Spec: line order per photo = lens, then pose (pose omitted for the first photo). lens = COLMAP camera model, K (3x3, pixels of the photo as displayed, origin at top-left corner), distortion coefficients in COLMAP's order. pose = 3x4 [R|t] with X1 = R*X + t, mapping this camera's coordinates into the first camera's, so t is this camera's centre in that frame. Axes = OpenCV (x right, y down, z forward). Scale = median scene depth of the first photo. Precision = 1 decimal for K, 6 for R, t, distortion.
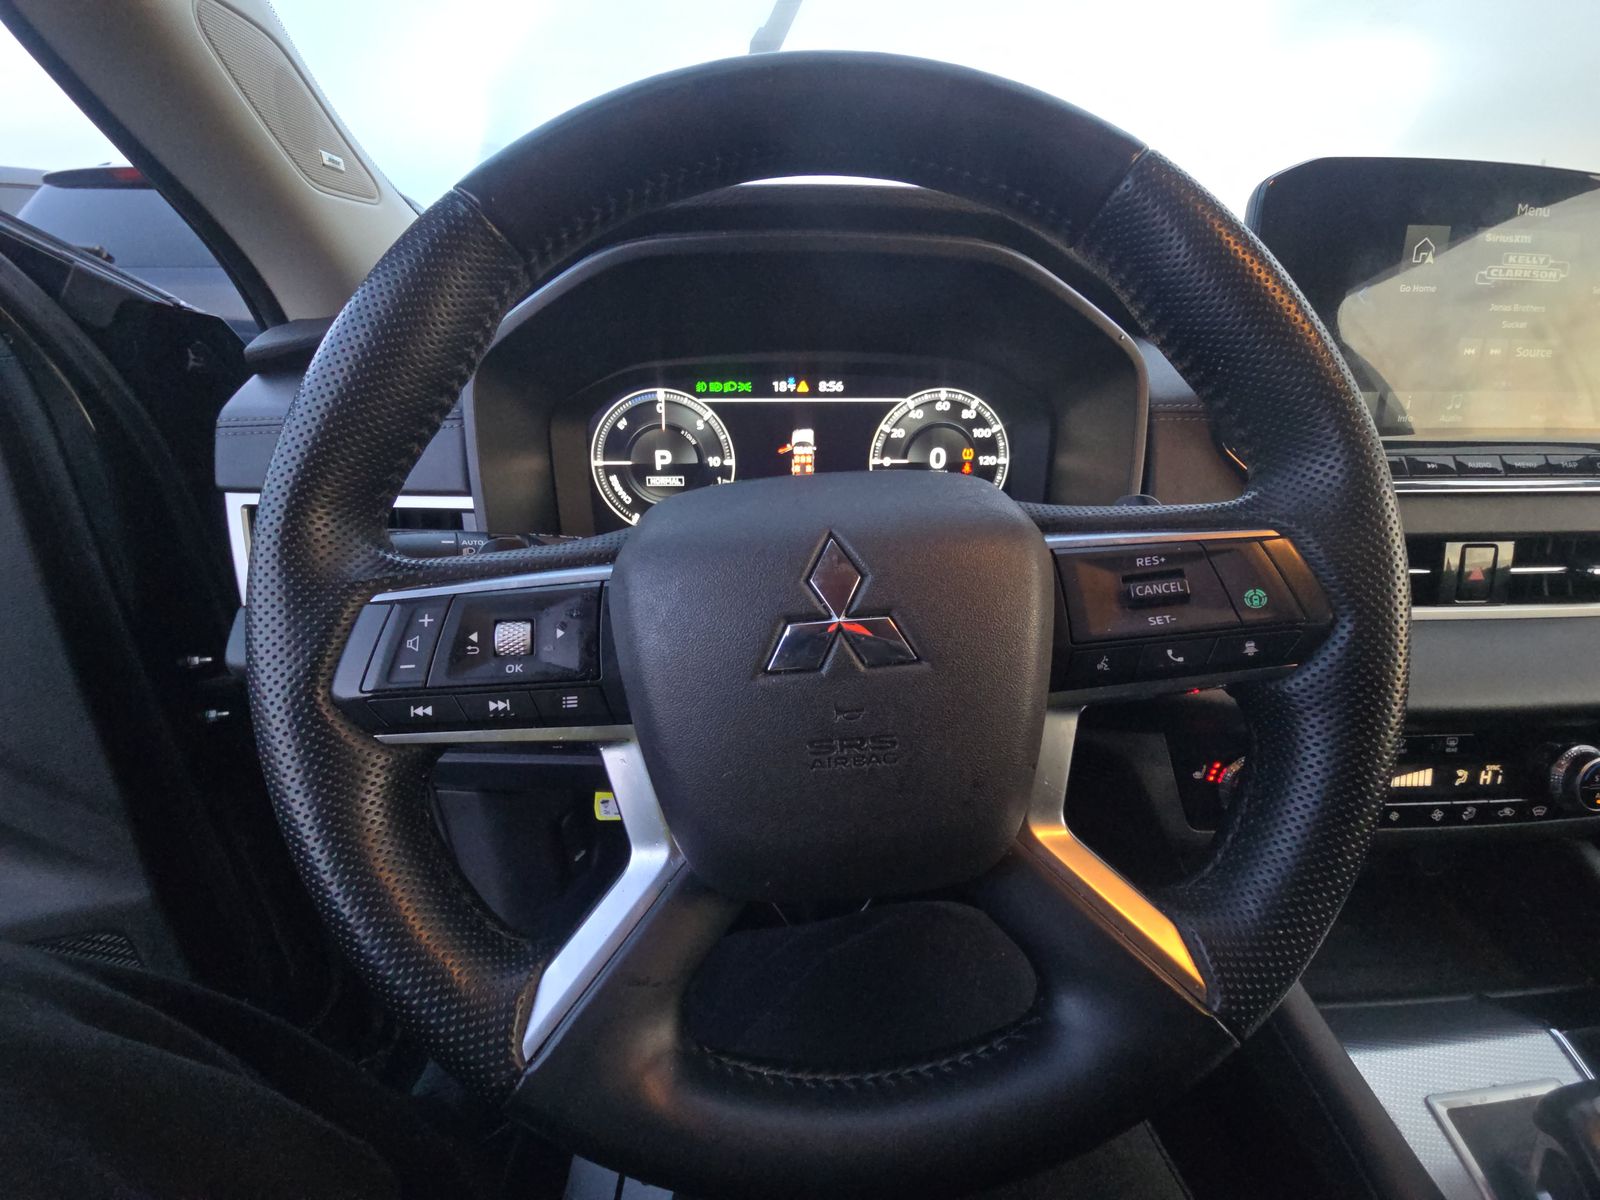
lens RADIAL K [[641.8, 0, 800.0], [0, 641.8, 600.0], [0, 0, 1]] dist [-0.002706, -0.000885]
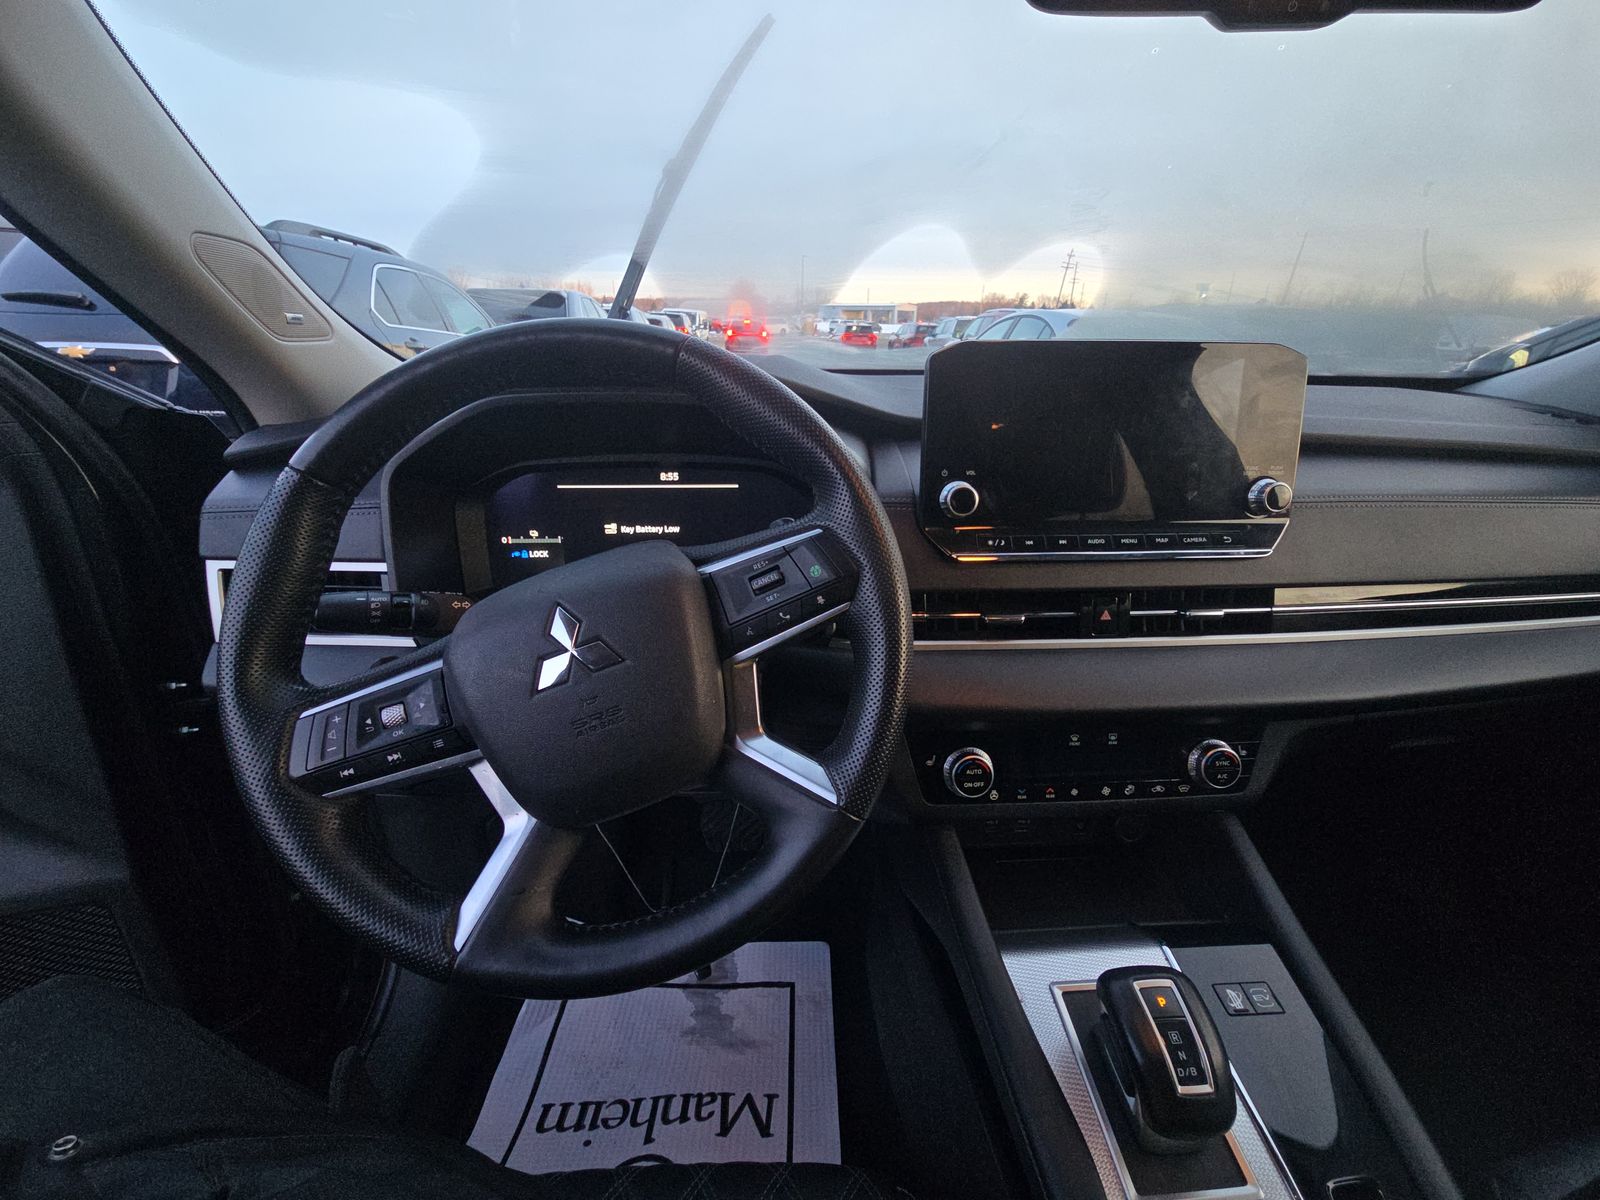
lens RADIAL K [[650.0, 0, 805.5], [0, 650.0, 602.4], [0, 0, 1]] dist [0.002920, 0.000678]
pose [[0.999790, -0.004725, 0.019954, 0.316679], [0.005617, 0.998976, -0.044884, -0.006735], [-0.019722, 0.044987, 0.998793, -0.367722]]
